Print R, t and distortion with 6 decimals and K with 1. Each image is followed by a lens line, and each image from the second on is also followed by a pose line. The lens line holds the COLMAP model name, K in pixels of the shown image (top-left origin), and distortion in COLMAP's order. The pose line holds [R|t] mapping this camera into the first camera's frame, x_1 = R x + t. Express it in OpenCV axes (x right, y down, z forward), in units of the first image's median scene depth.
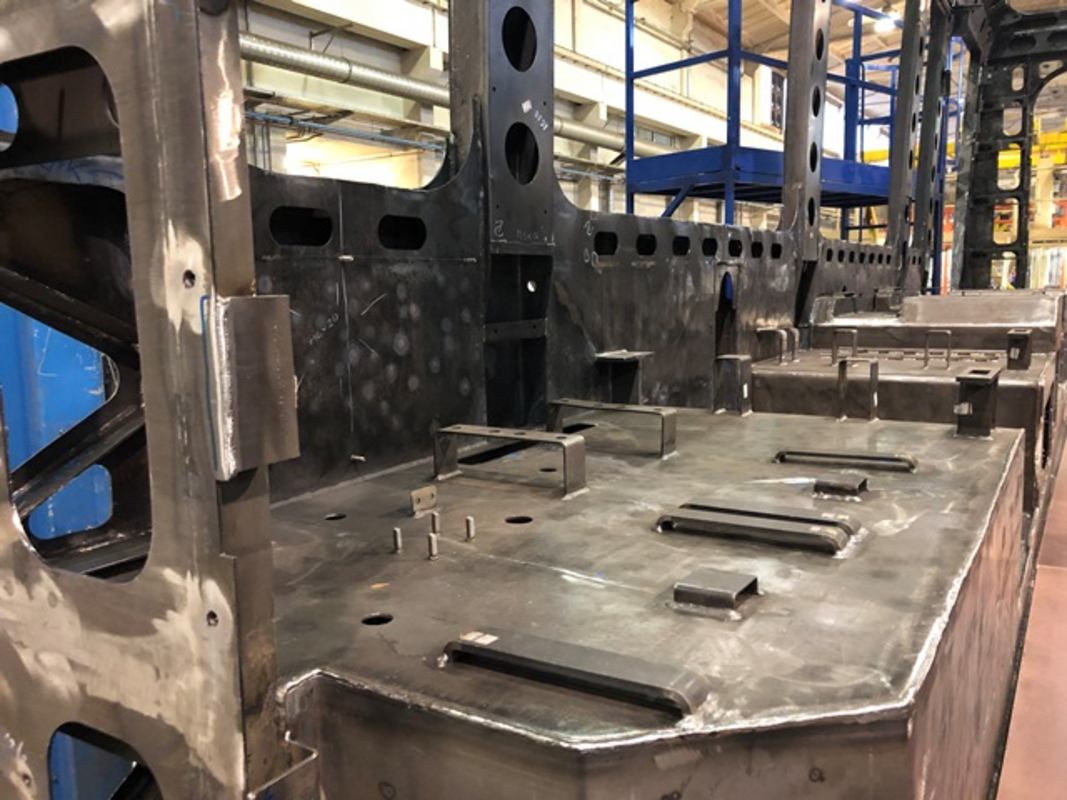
lens RADIAL K [[885.2, 0, 533.5], [0, 885.2, 400.0], [0, 0, 1]] dist [0.007905, 0.006031]
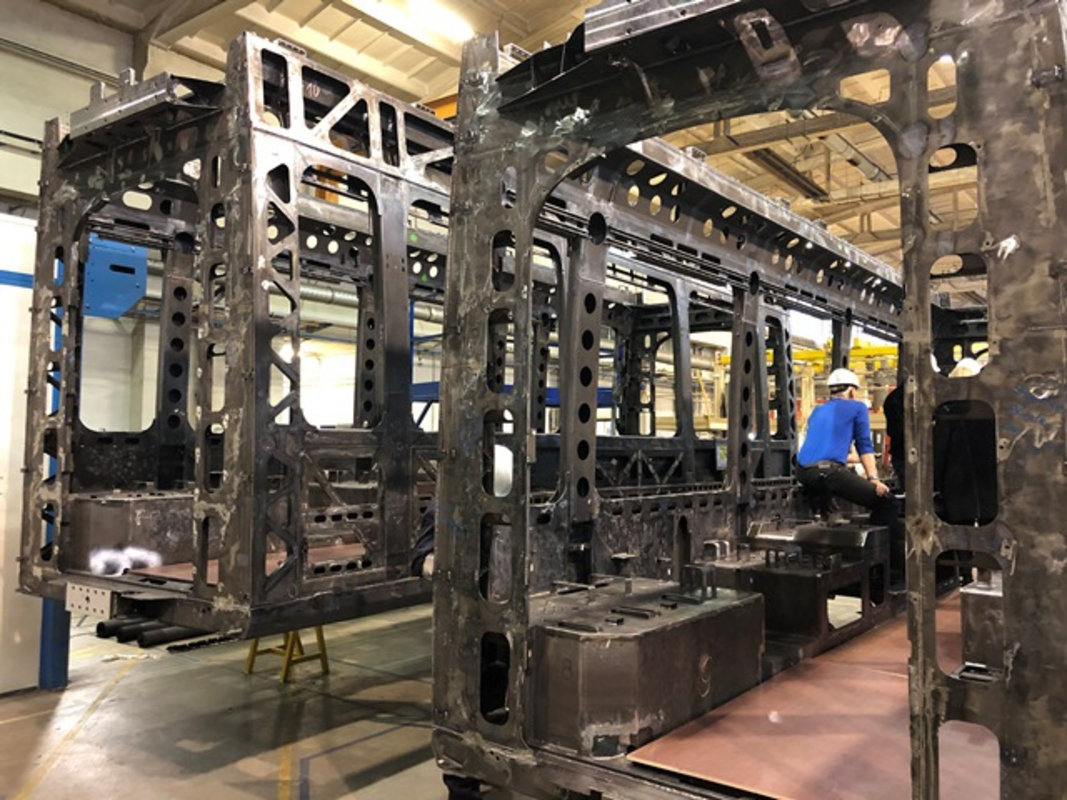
lens RADIAL K [[885.2, 0, 533.5], [0, 885.2, 400.0], [0, 0, 1]] dist [0.007905, 0.006031]
pose [[0.996684, 0.027833, -0.076459, 0.459787], [-0.041164, 0.983034, -0.178746, 0.069550], [0.070187, 0.181301, 0.980920, -0.694582]]
